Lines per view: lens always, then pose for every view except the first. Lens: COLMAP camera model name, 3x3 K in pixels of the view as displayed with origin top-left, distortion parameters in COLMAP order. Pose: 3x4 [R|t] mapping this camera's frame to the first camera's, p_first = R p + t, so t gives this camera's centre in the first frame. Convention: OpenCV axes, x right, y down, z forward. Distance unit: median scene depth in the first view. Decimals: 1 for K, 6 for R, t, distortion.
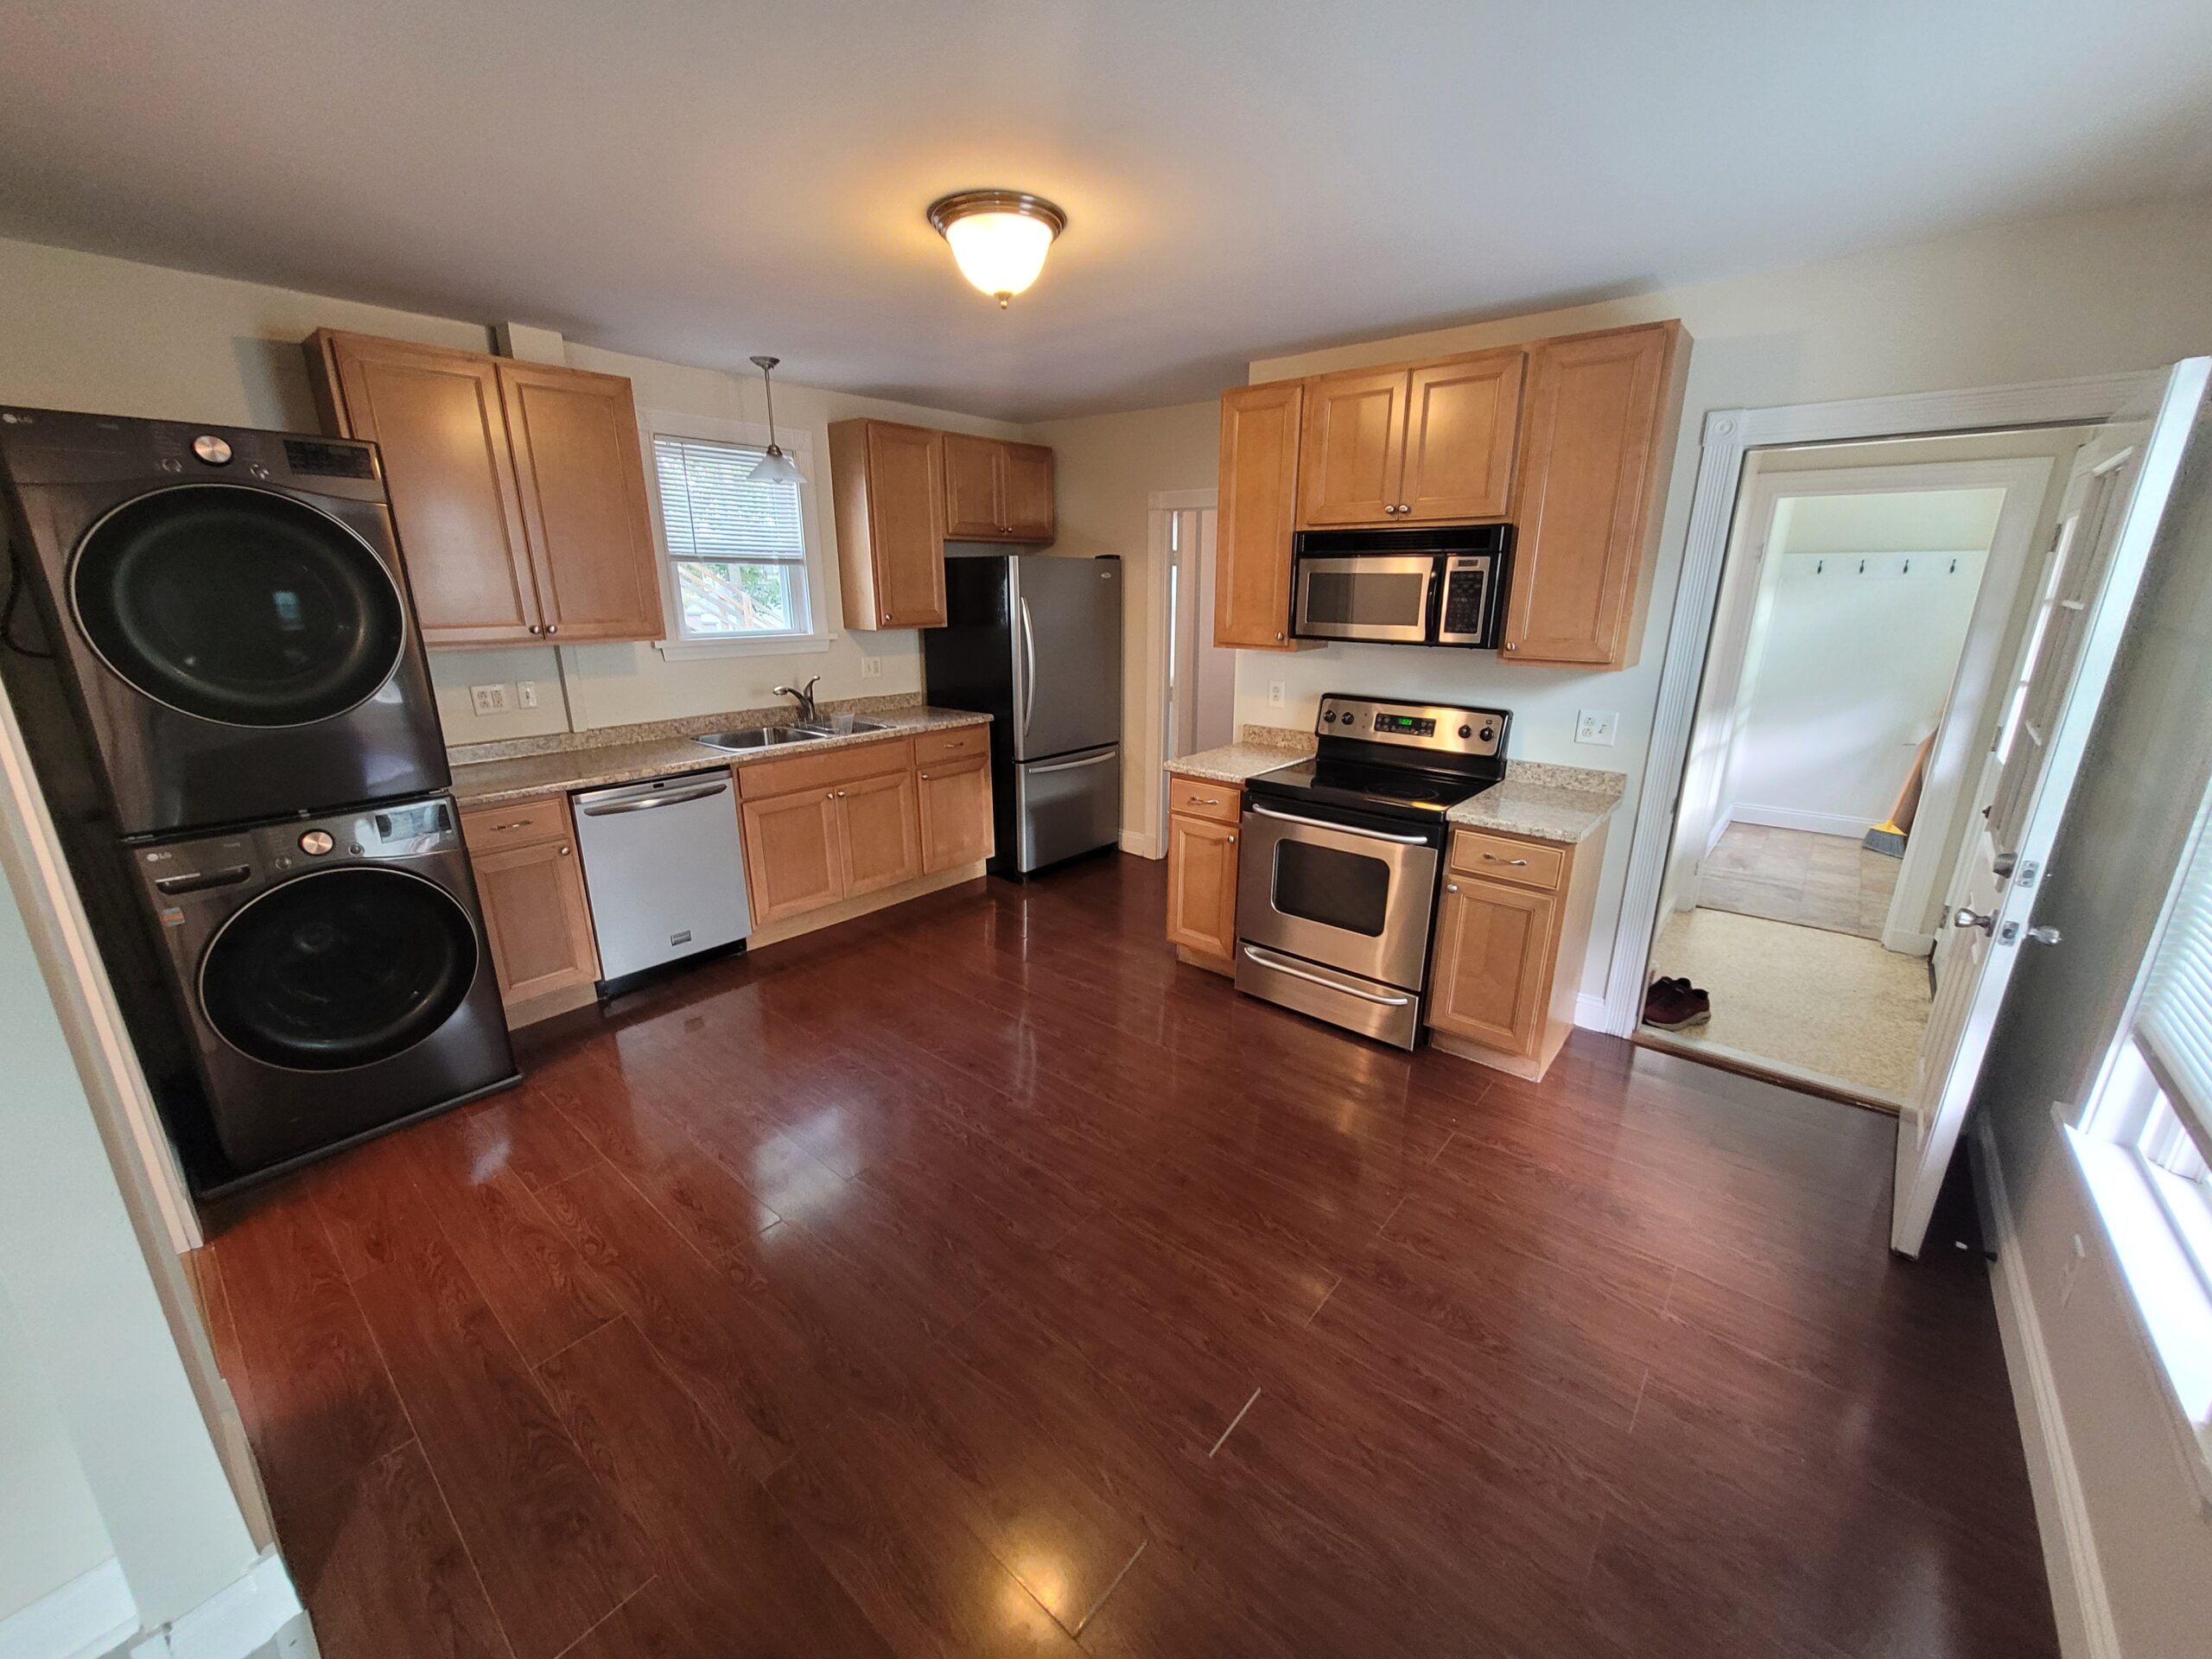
lens RADIAL K [[858.3, 0, 1112.2], [0, 858.3, 827.8], [0, 0, 1]] dist [-0.000931, -0.000080]
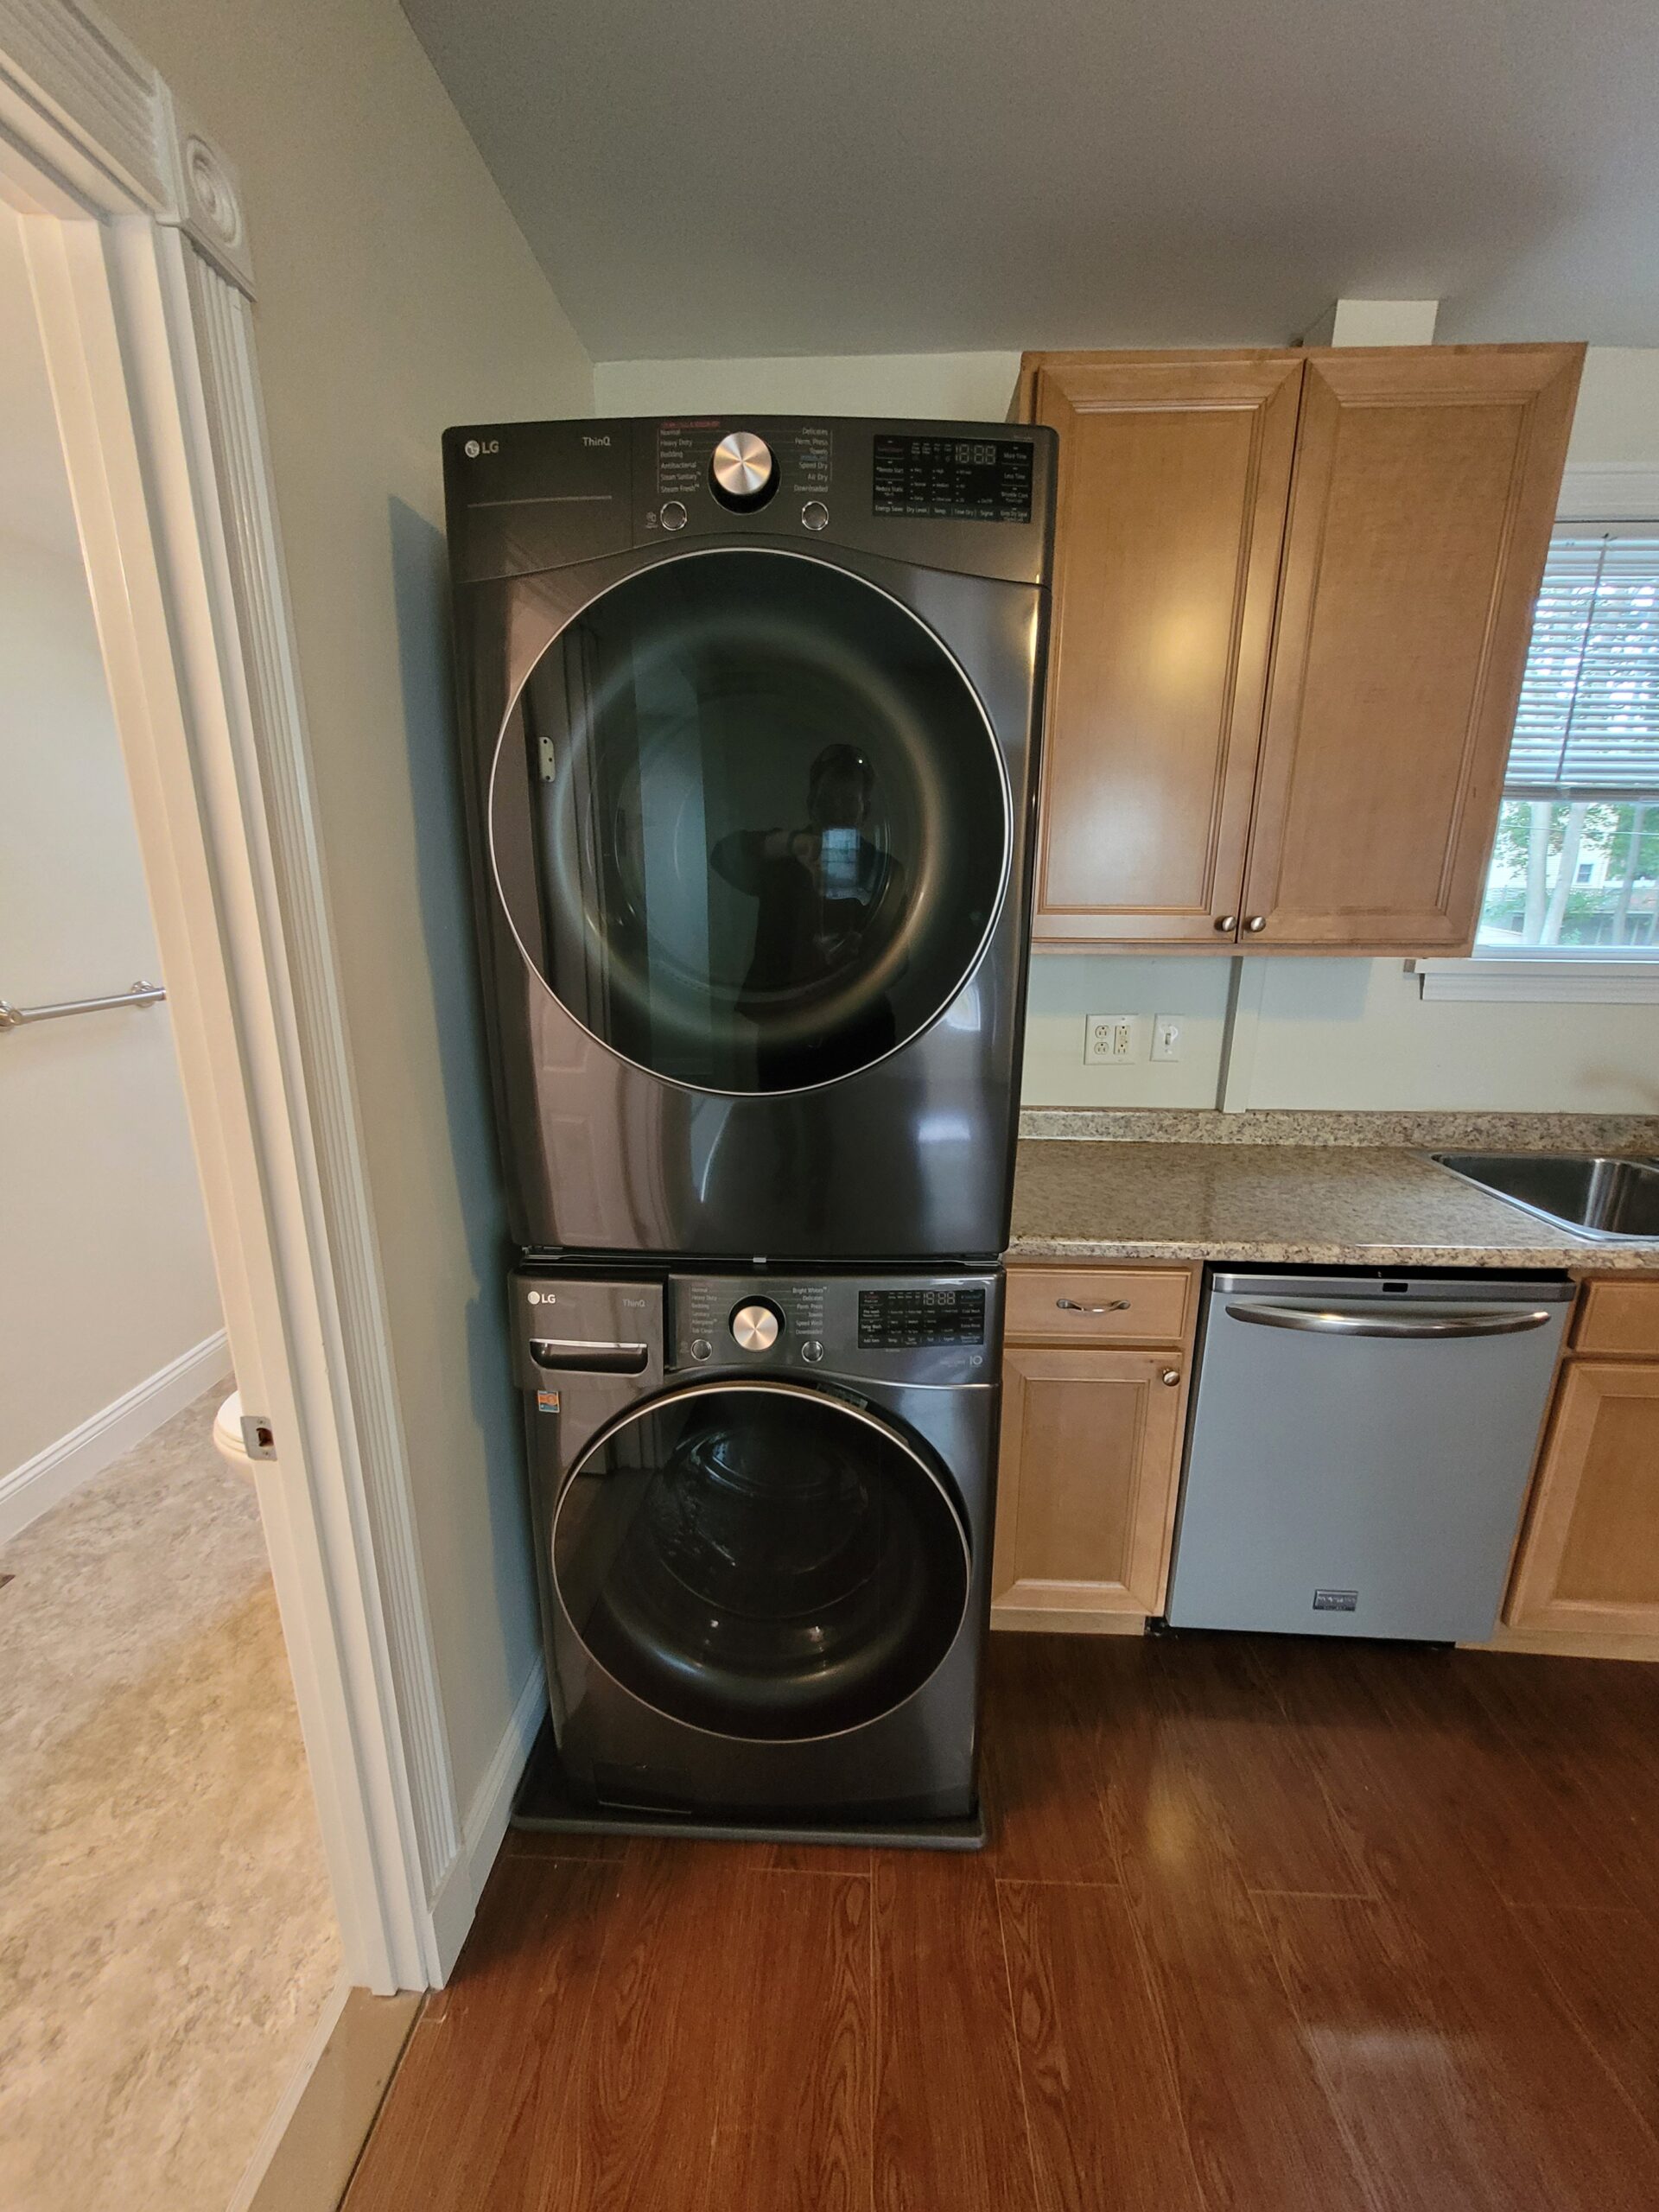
lens RADIAL K [[858.3, 0, 827.3], [0, 858.3, 1117.3], [0, 0, 1]] dist [-0.000931, -0.000080]
pose [[0.604051, 0.202846, -0.770699, -0.313374], [-0.225860, 0.970989, 0.078539, -0.083117], [0.764271, 0.126629, 0.632341, 0.402408]]
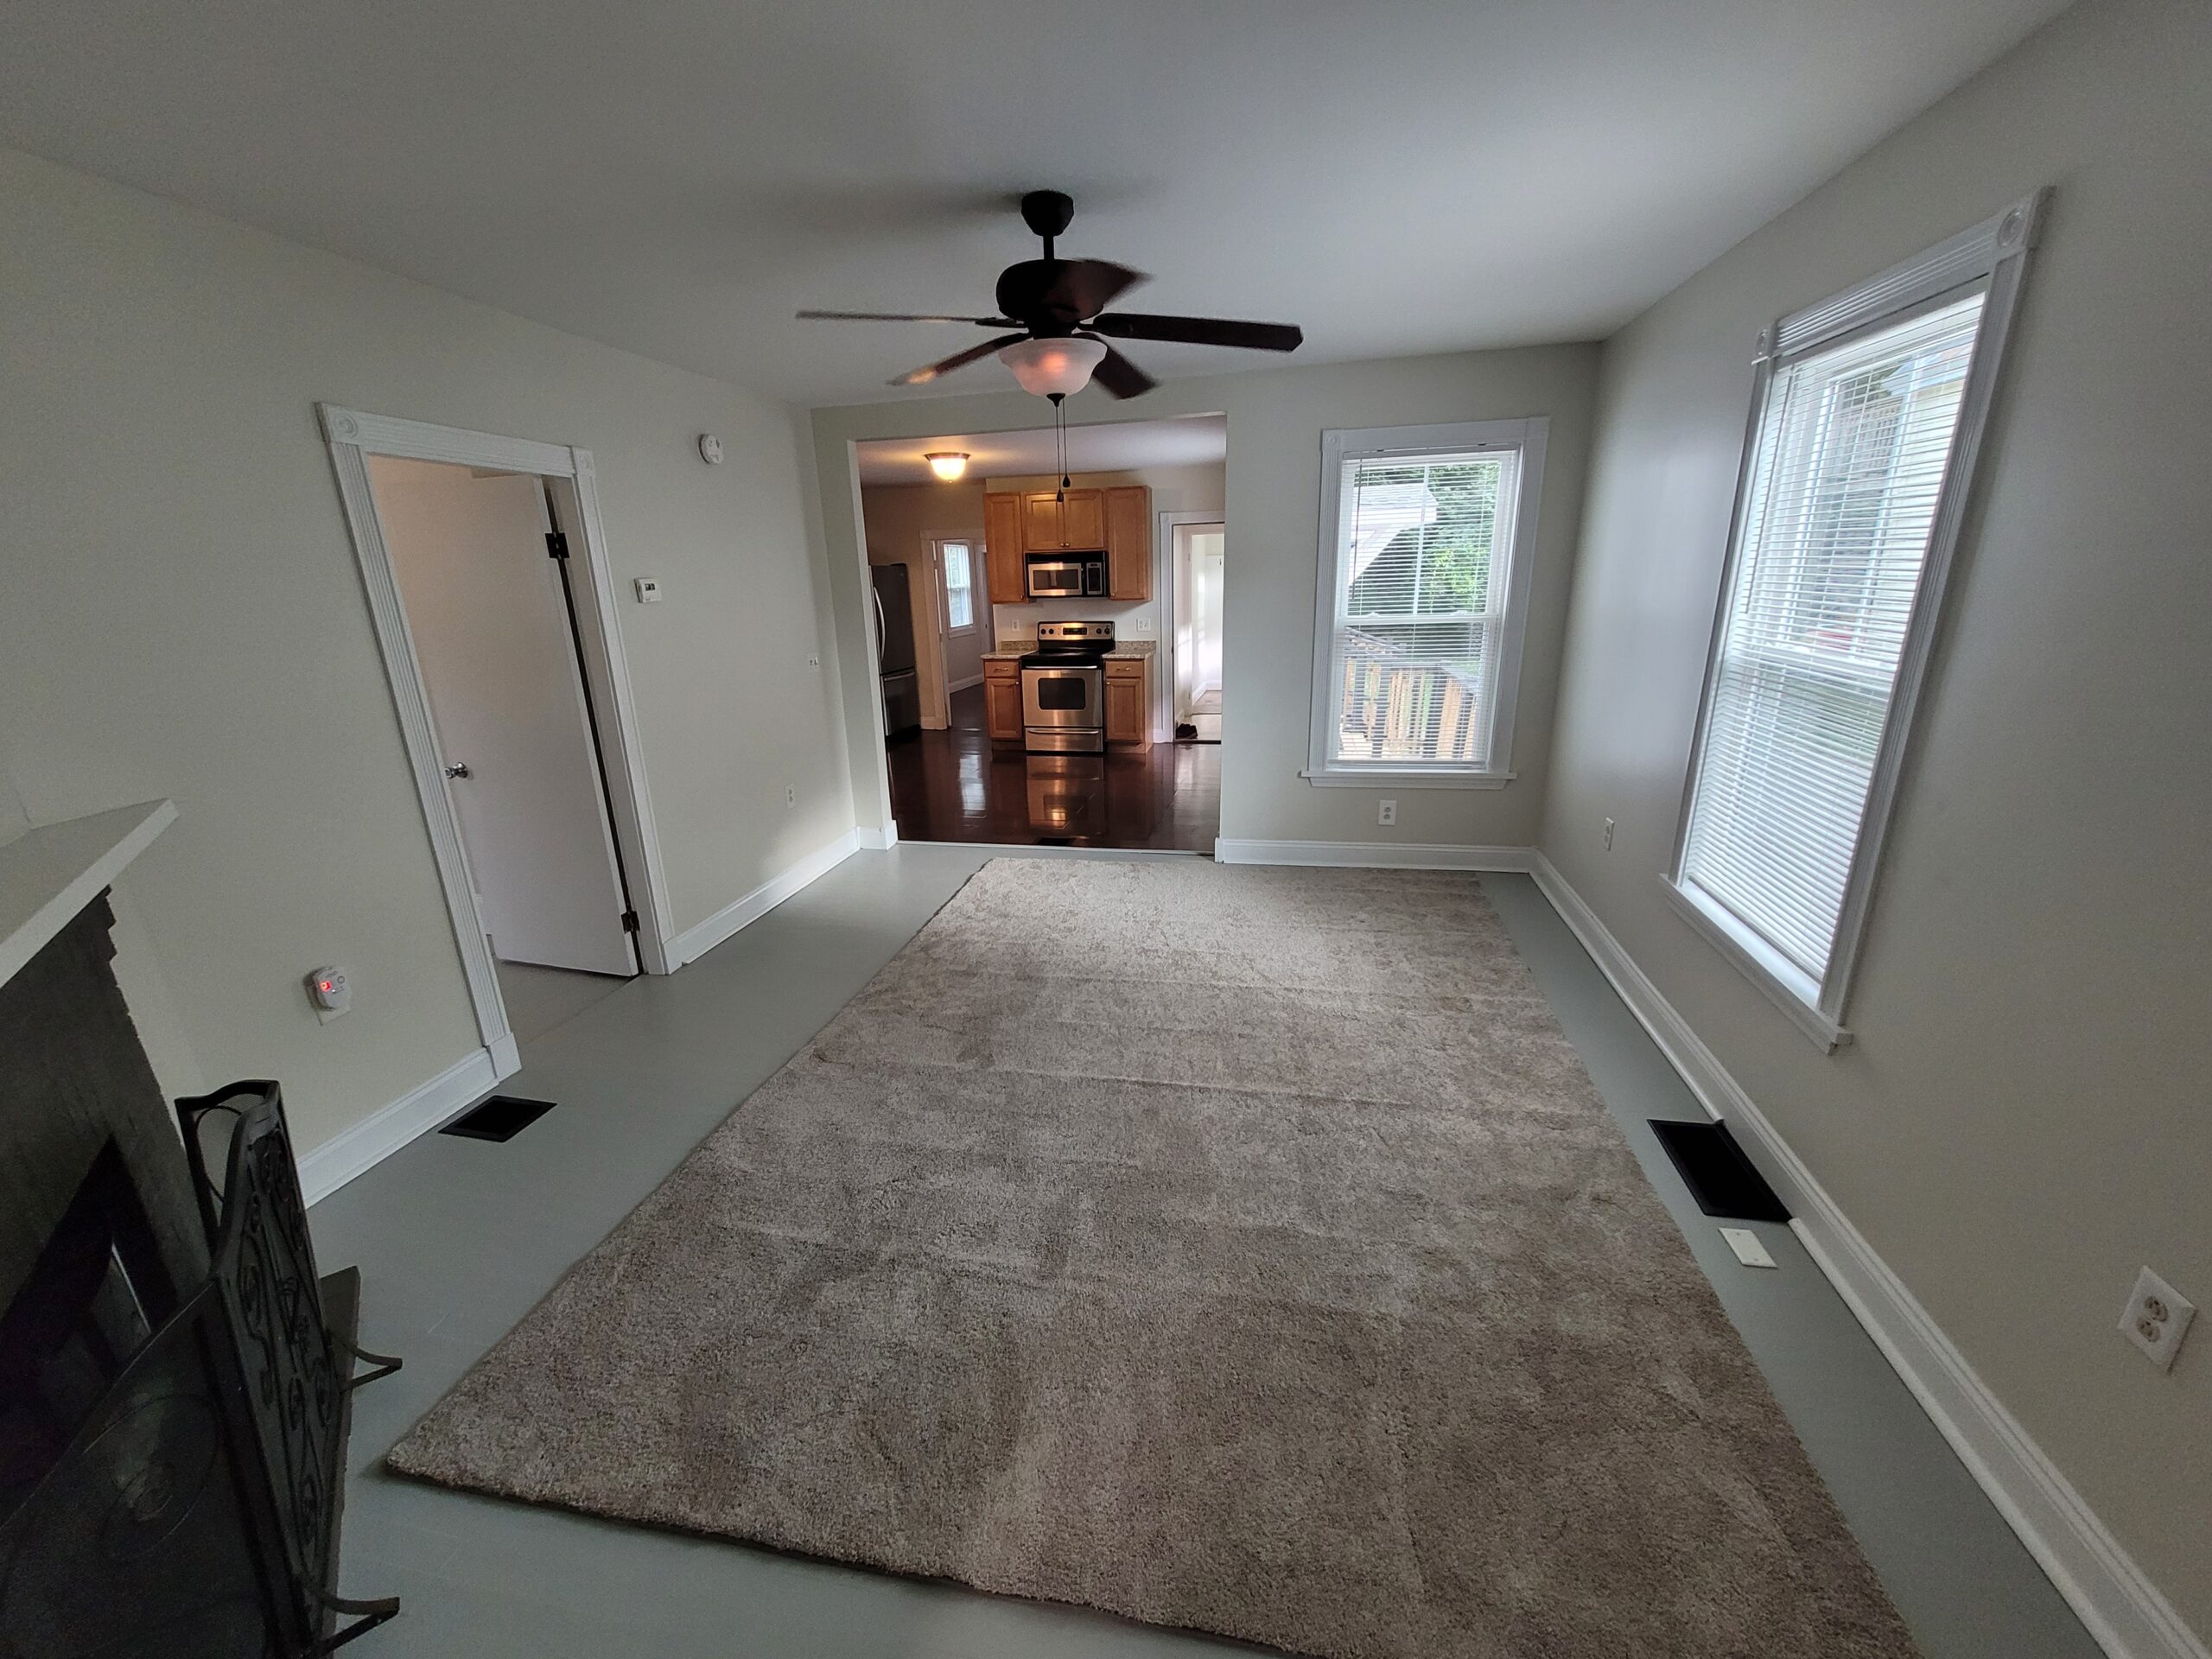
lens RADIAL K [[858.3, 0, 1112.2], [0, 858.3, 827.8], [0, 0, 1]] dist [-0.000931, -0.000080]
pose [[0.879122, -0.158651, 0.449415, -0.620606], [0.158474, 0.986620, 0.038294, 0.292990], [-0.449477, 0.037556, 0.892502, -0.994699]]
